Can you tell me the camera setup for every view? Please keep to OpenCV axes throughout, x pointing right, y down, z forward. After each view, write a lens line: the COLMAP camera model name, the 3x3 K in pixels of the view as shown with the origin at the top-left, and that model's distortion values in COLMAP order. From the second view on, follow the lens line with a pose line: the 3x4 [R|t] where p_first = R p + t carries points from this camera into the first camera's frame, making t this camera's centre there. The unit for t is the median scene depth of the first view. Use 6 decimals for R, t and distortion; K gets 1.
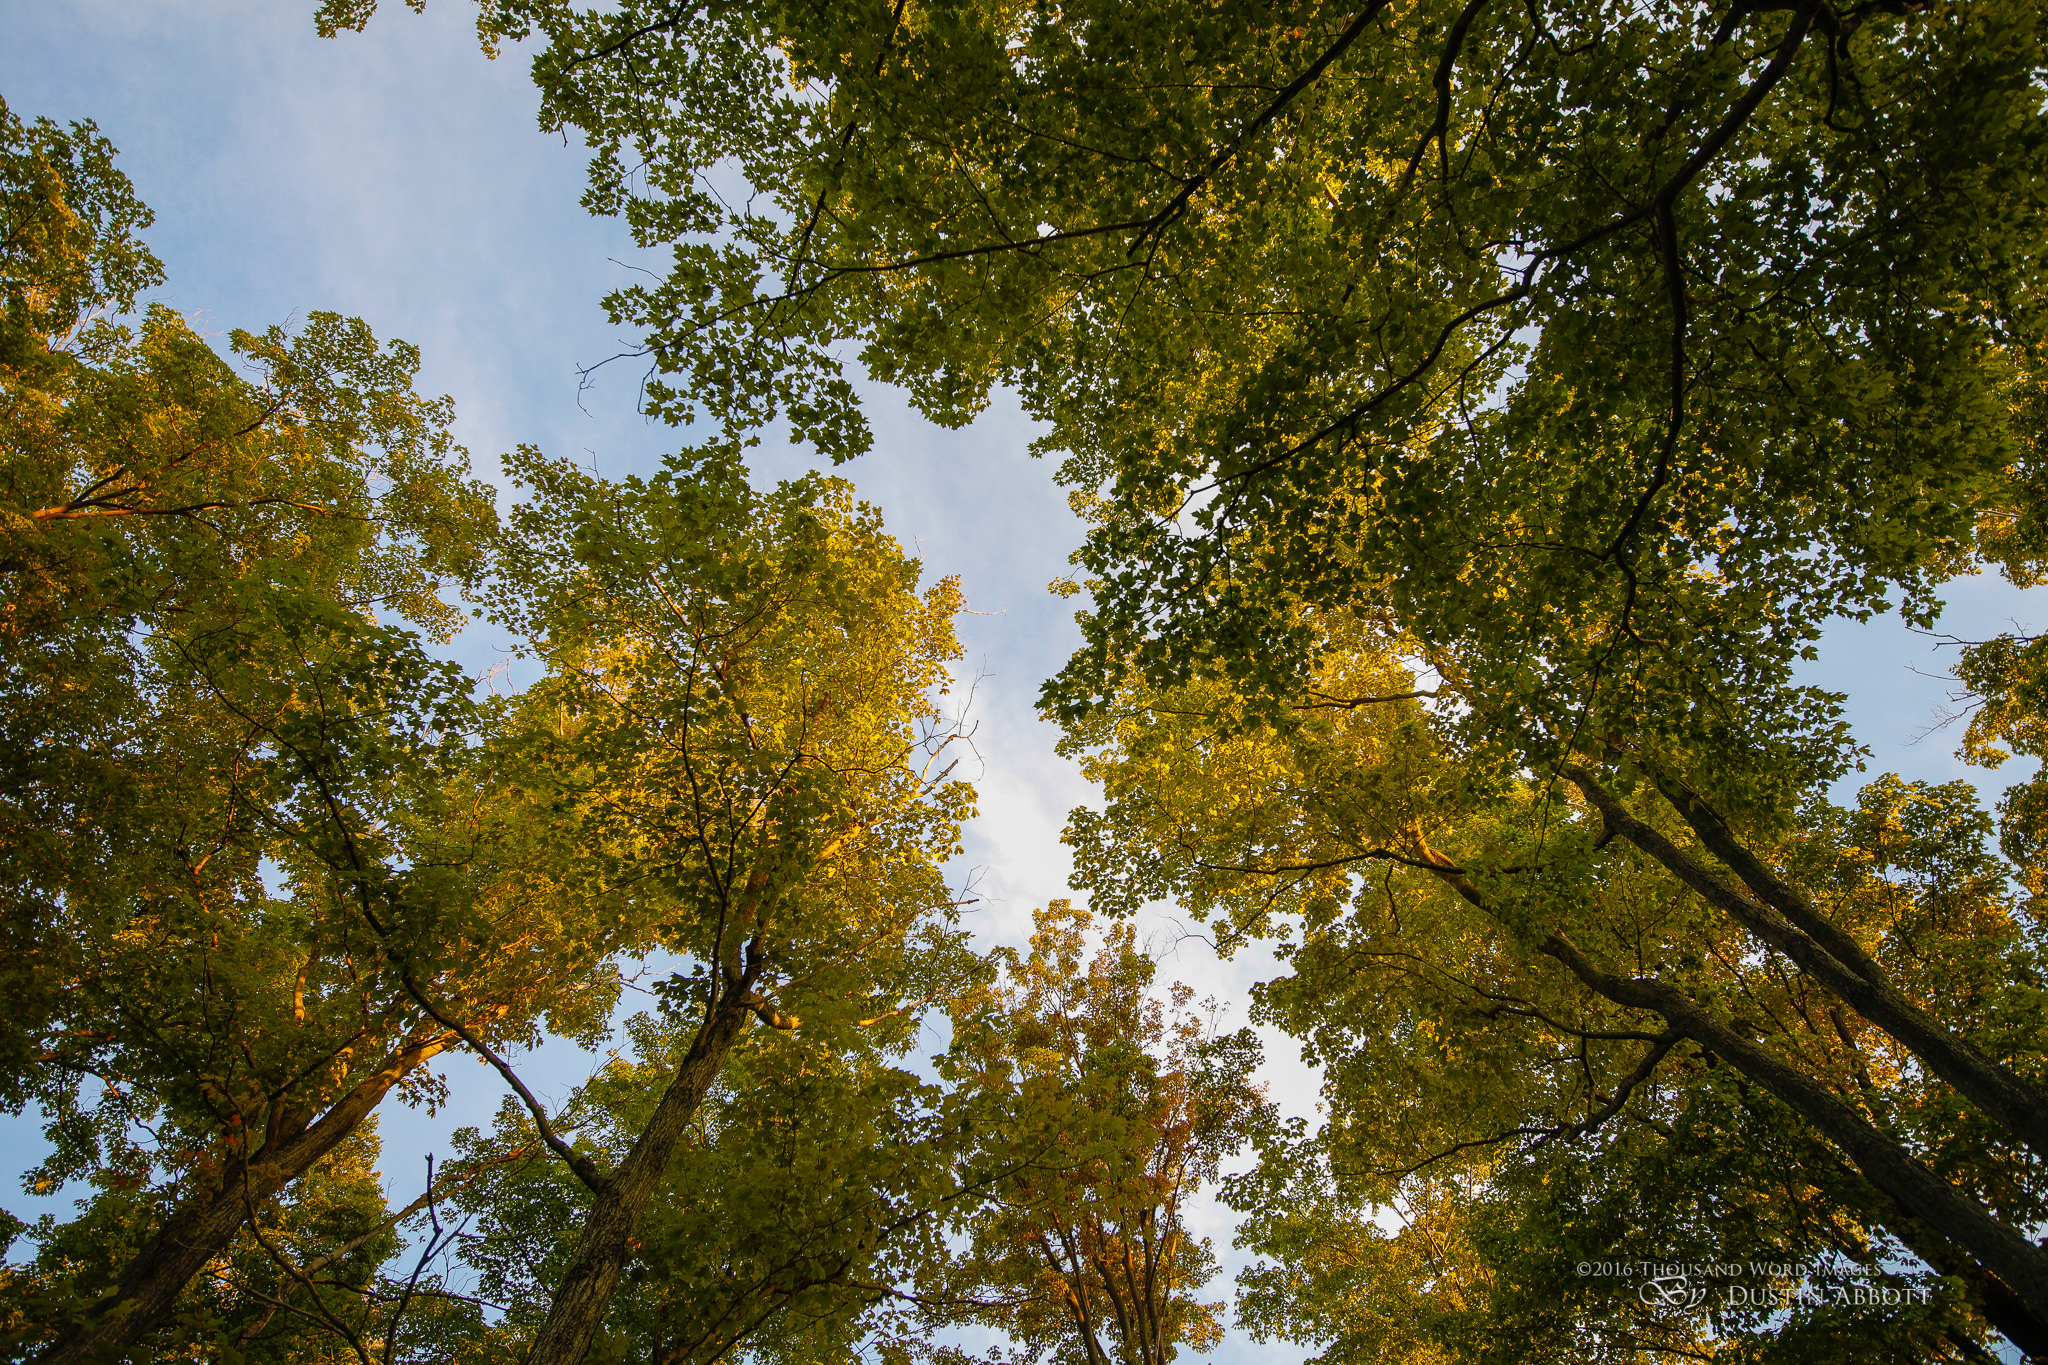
lens RADIAL K [[1094.2, 0, 1025.2], [0, 1094.2, 654.6], [0, 0, 1]] dist [-0.018730, 0.016599]
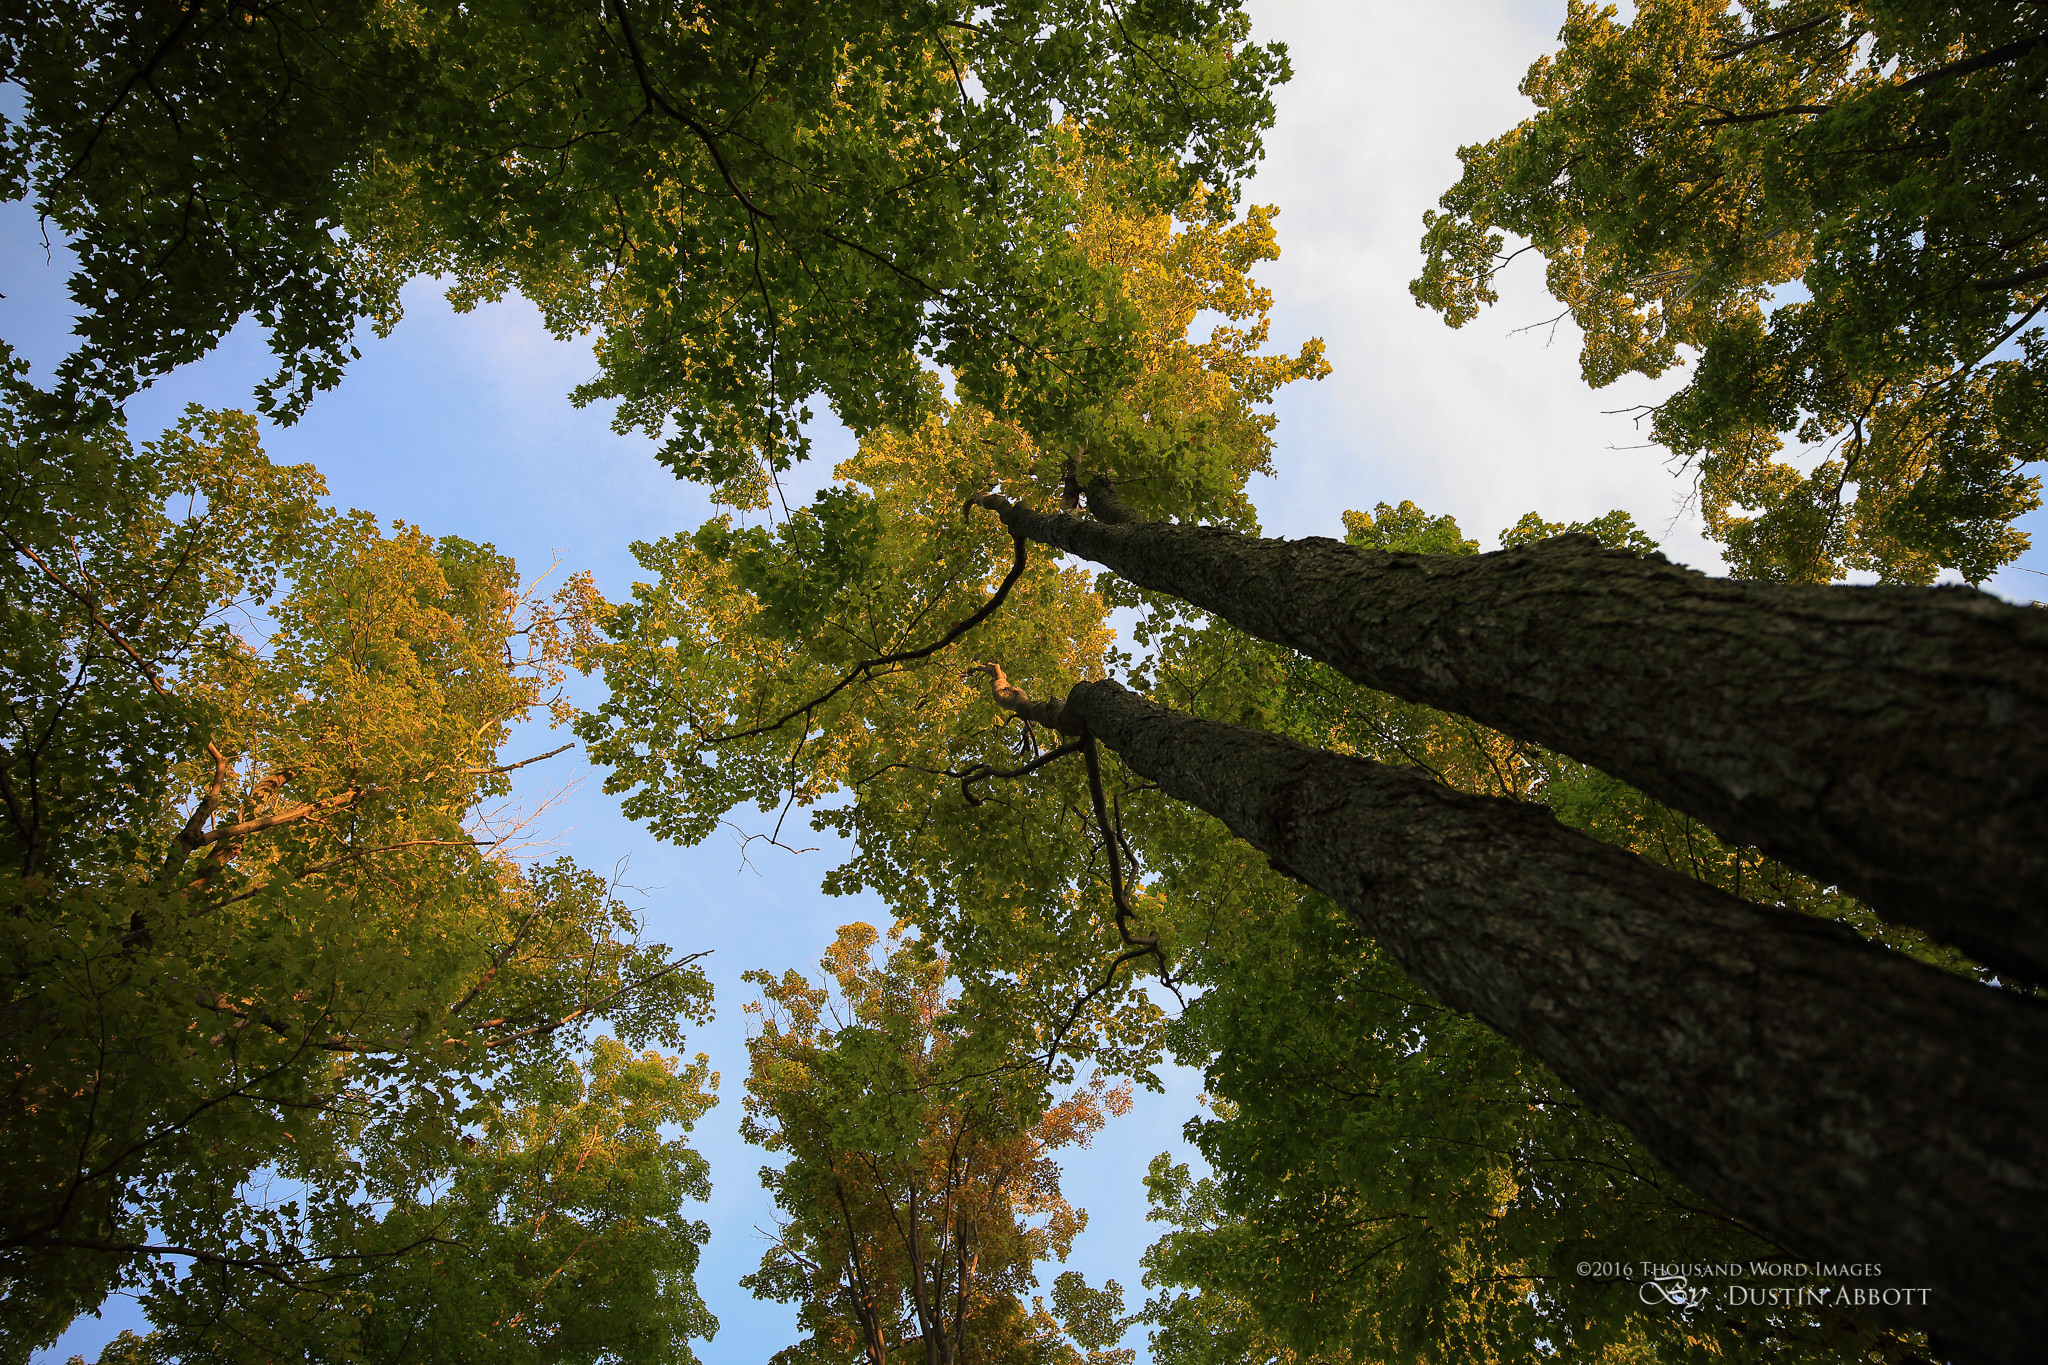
lens RADIAL K [[1102.1, 0, 1019.7], [0, 1102.1, 637.4], [0, 0, 1]] dist [-0.014585, 0.000454]
pose [[0.975498, -0.219981, -0.003483, 0.386151], [0.217330, 0.965963, -0.140298, 0.262044], [0.034227, 0.136103, 0.990103, 0.093415]]
